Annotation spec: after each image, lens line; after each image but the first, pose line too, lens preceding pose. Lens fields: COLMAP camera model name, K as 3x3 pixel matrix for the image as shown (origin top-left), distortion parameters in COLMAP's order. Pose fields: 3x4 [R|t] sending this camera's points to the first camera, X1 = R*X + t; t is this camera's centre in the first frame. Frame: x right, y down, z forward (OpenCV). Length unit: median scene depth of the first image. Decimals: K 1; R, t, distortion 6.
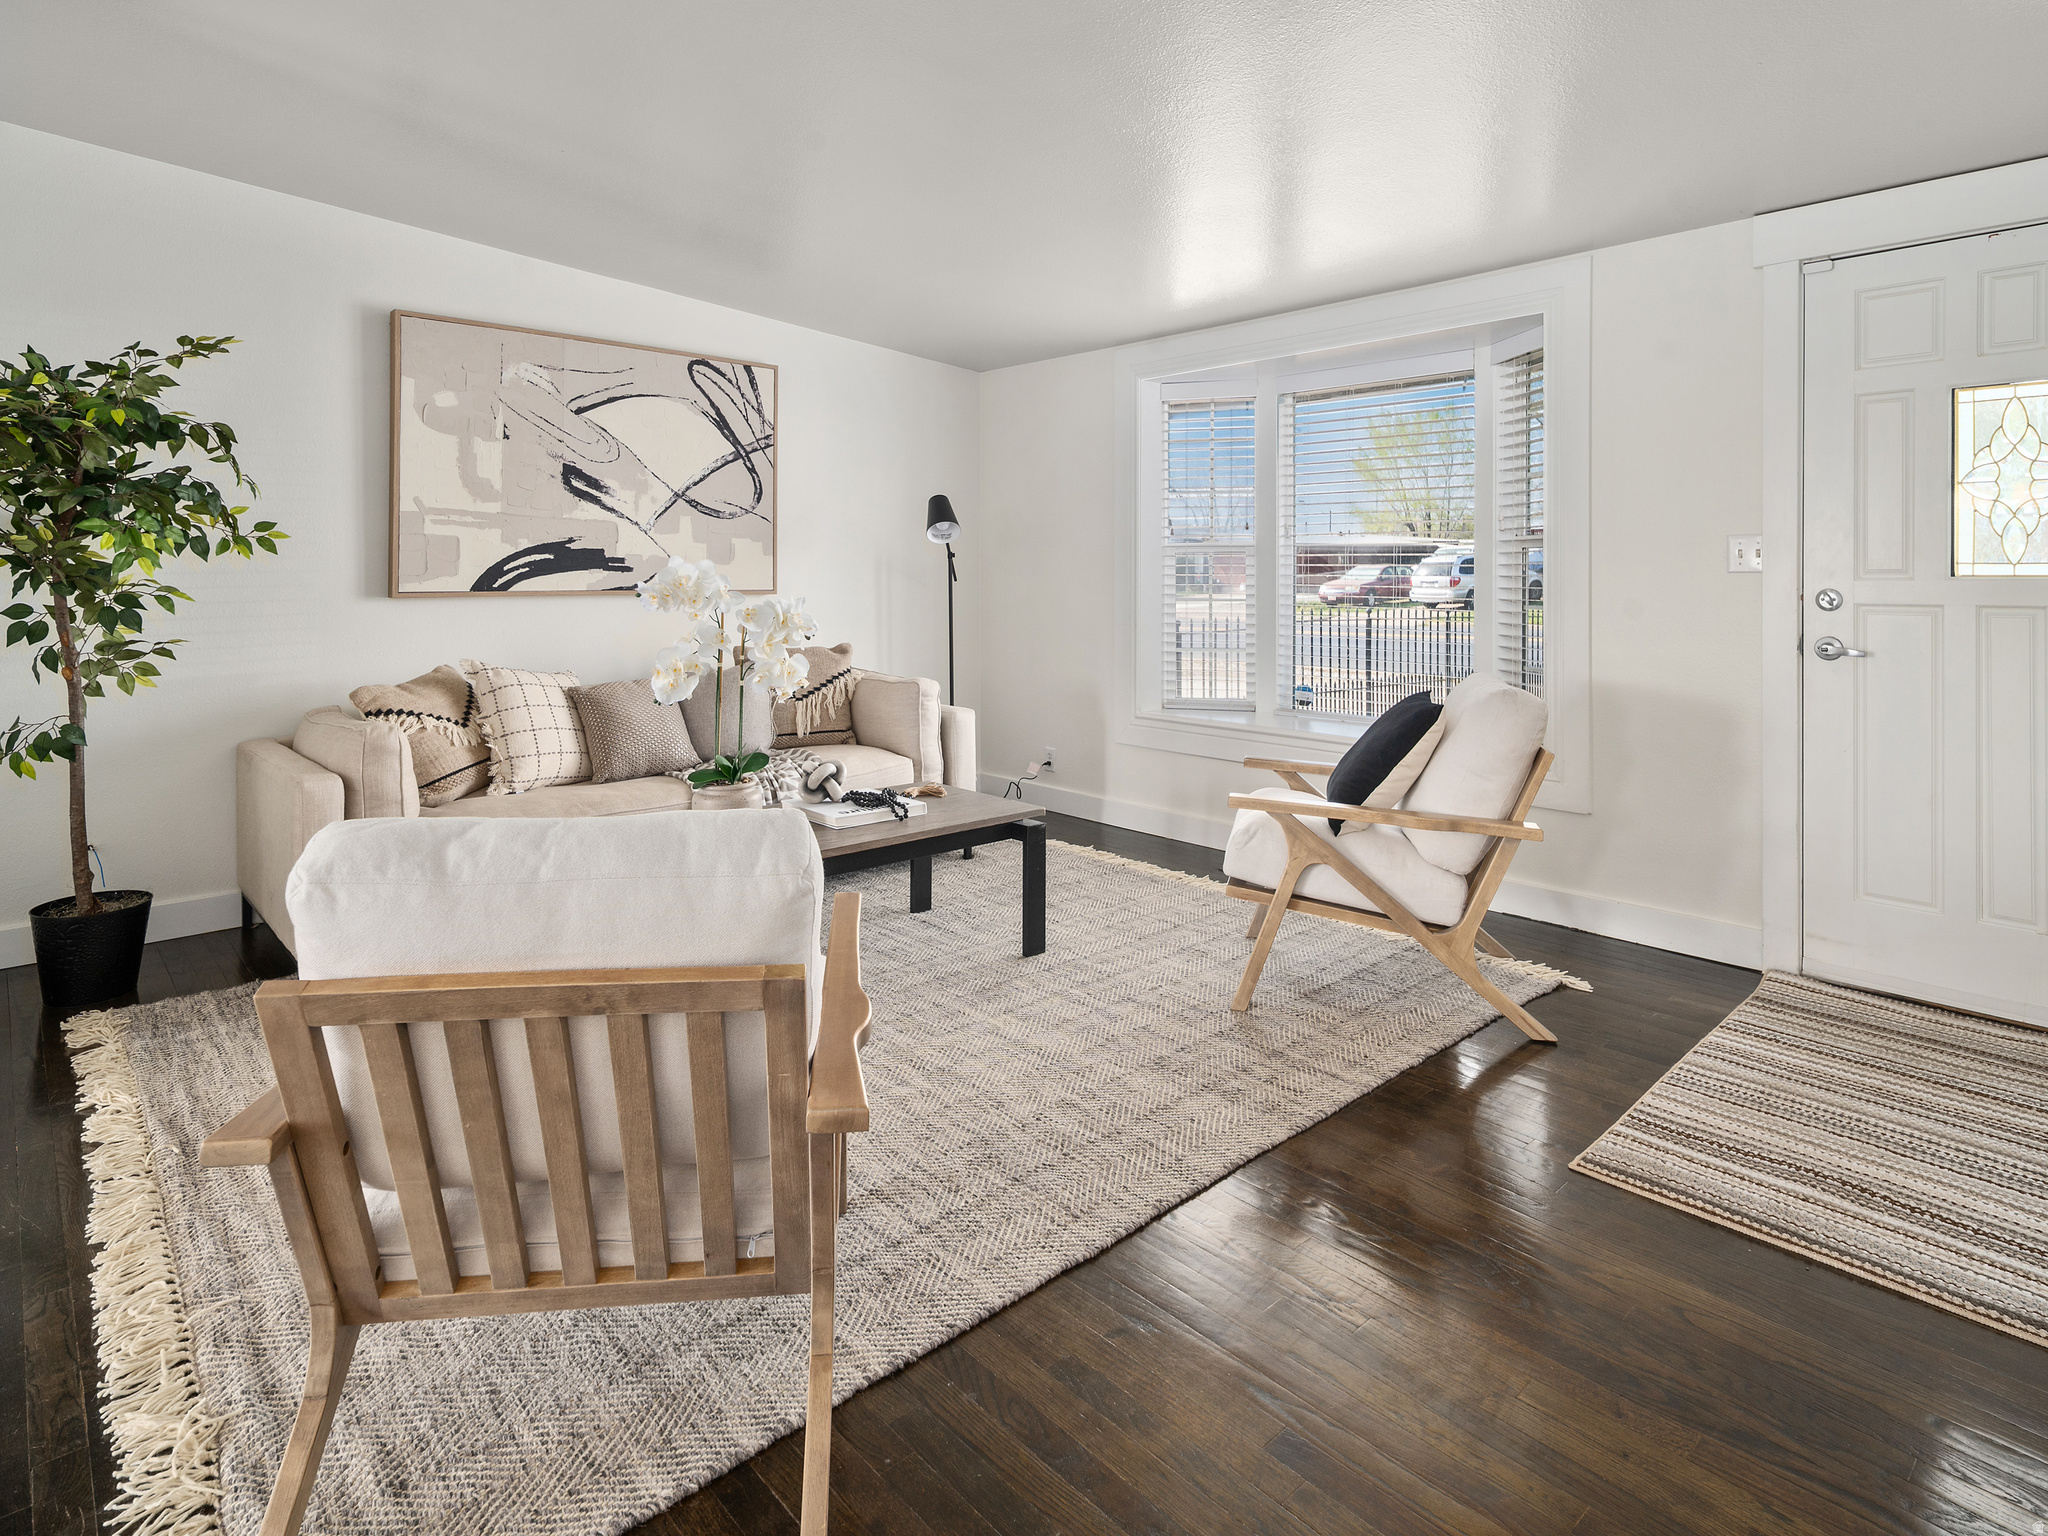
lens RADIAL K [[1136.1, 0, 1029.9], [0, 1136.1, 571.1], [0, 0, 1]] dist [0.004485, 0.001065]
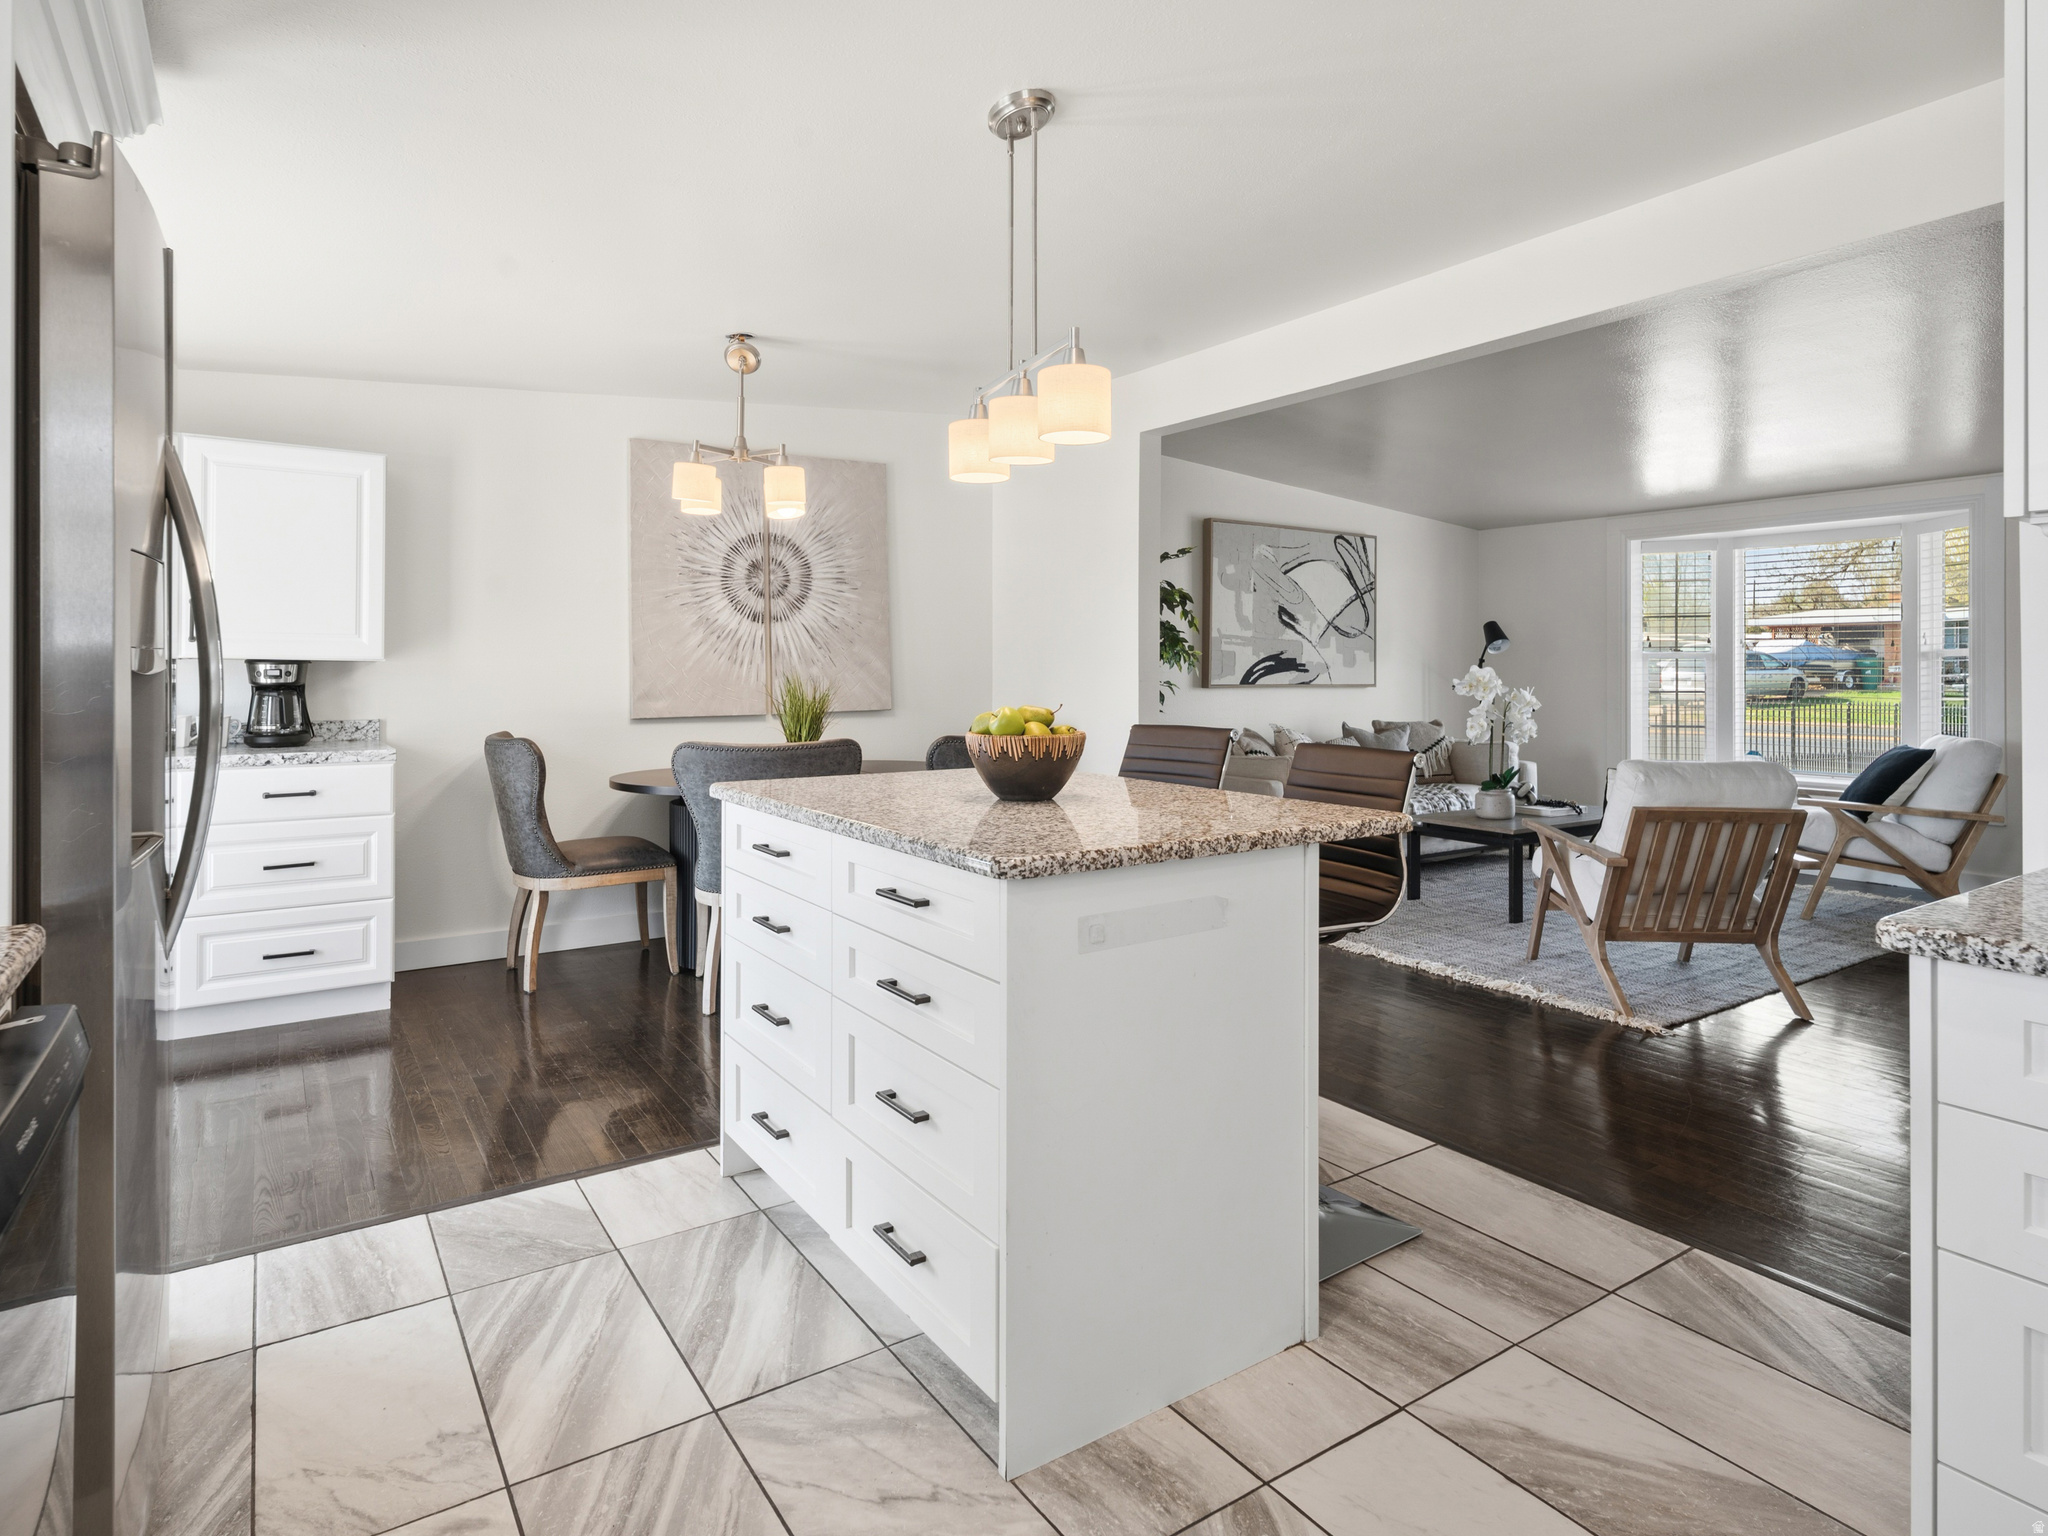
lens RADIAL K [[1145.1, 0, 1031.5], [0, 1145.1, 670.0], [0, 0, 1]] dist [0.001947, 0.001217]
pose [[0.989432, 0.000274, -0.144996, -0.516789], [0.000190, 0.999995, 0.003186, -0.008109], [0.144996, -0.003180, 0.989427, -0.654285]]
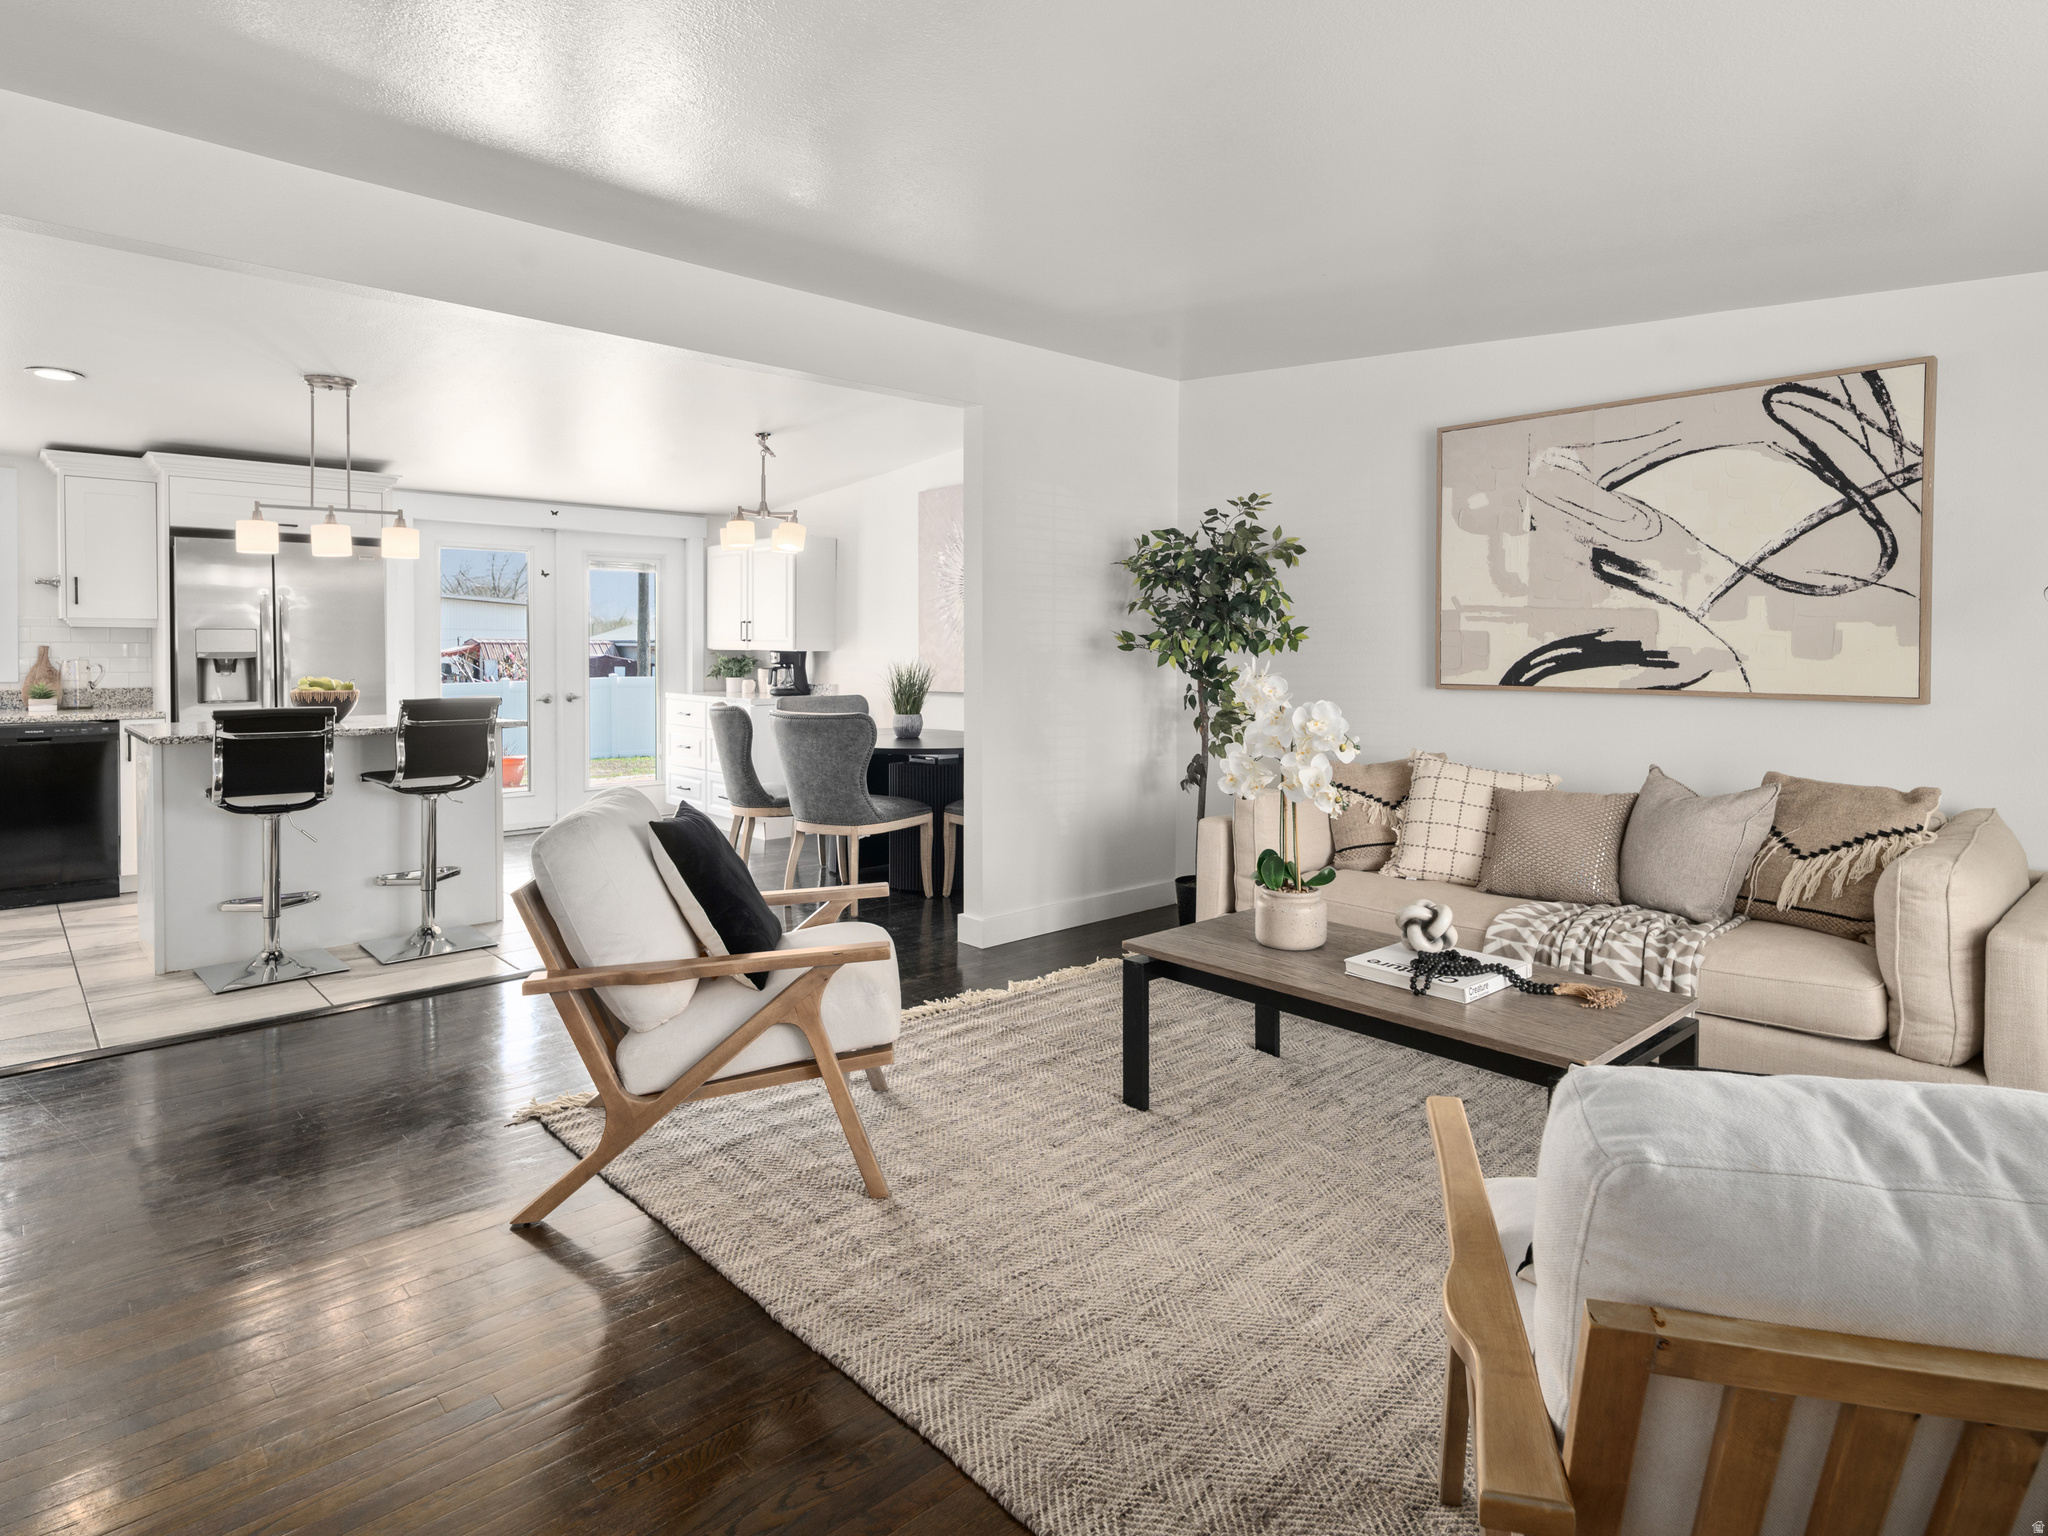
lens RADIAL K [[1129.2, 0, 1066.0], [0, 1129.2, 667.2], [0, 0, 1]] dist [0.019518, -0.000055]
pose [[0.028263, 0.016102, -0.999471, 0.481643], [0.001780, 0.999868, 0.016158, -0.014597], [0.999599, -0.002236, 0.028231, 0.546706]]
